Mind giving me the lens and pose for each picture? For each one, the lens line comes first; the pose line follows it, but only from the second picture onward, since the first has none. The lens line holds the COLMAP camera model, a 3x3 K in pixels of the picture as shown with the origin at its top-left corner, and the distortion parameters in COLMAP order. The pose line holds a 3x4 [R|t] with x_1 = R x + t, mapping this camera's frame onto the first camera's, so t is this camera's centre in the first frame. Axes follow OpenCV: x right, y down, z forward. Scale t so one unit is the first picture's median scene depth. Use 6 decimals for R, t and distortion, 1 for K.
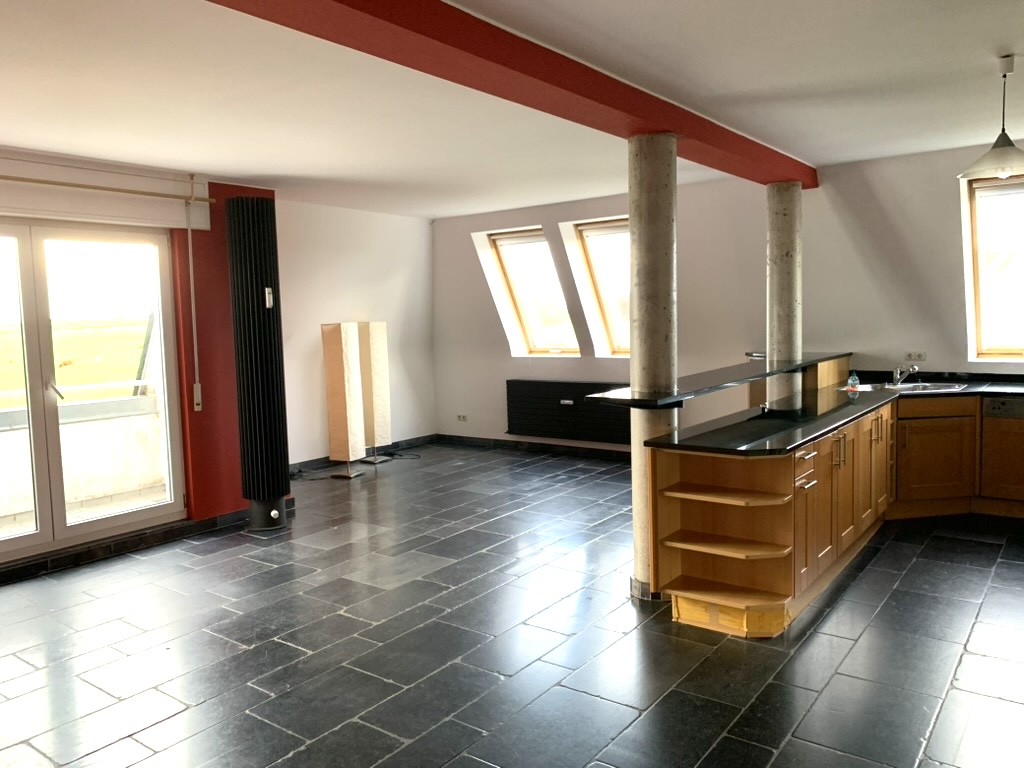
lens RADIAL K [[788.6, 0, 496.7], [0, 788.6, 371.5], [0, 0, 1]] dist [0.039262, -0.049209]
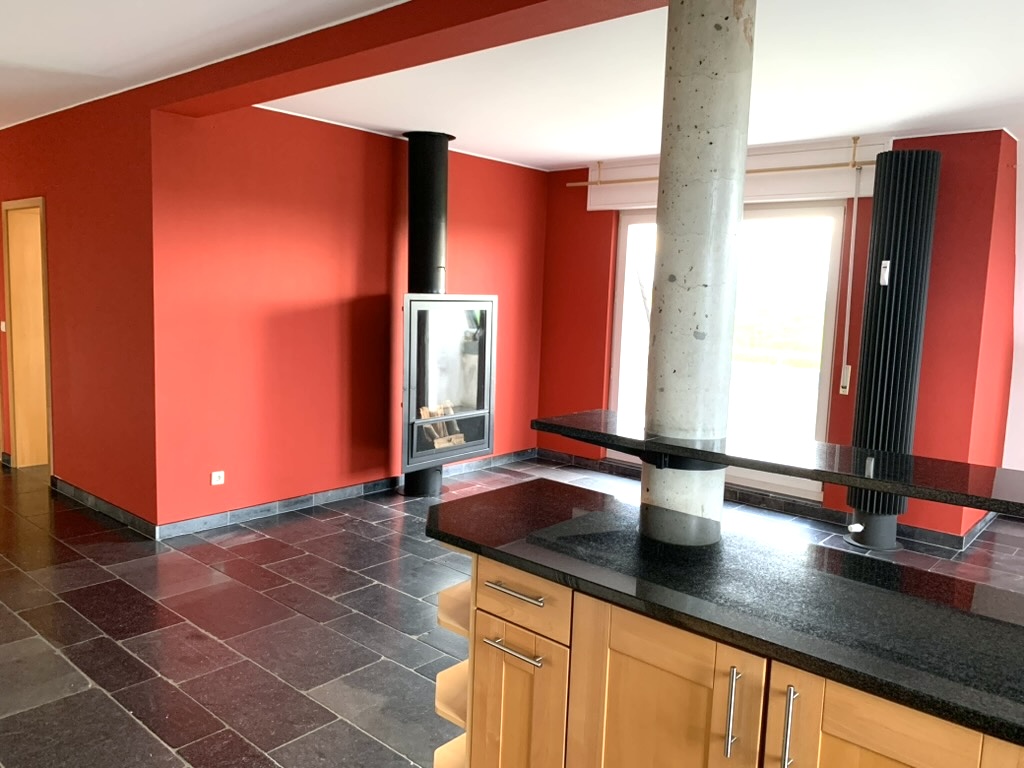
lens RADIAL K [[788.6, 0, 511.8], [0, 788.6, 366.5], [0, 0, 1]] dist [0.039262, -0.049209]
pose [[-0.064023, 0.127160, -0.989814, 0.560908], [-0.112126, 0.984652, 0.133750, -0.062931], [0.991629, 0.119547, -0.048782, 0.651854]]
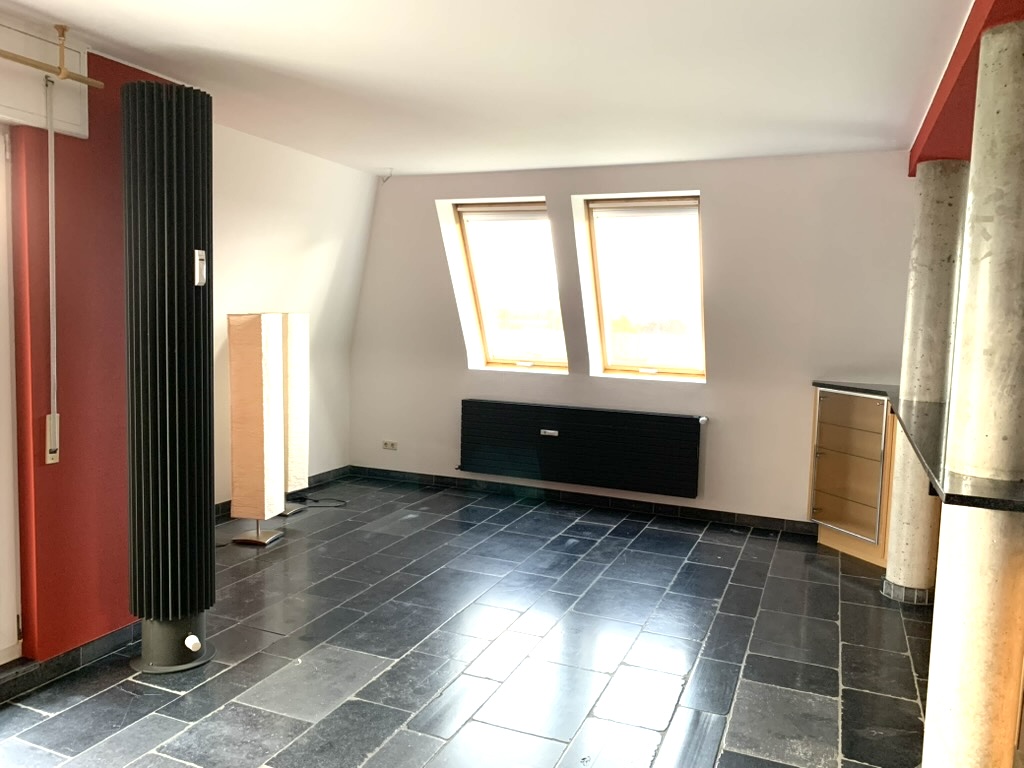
lens RADIAL K [[788.6, 0, 501.7], [0, 788.6, 377.3], [0, 0, 1]] dist [0.039262, -0.049209]
pose [[0.966819, 0.036633, 0.252823, -0.215144], [-0.039674, 0.999189, 0.006938, -0.026301], [-0.252364, -0.016738, 0.967488, 0.384754]]
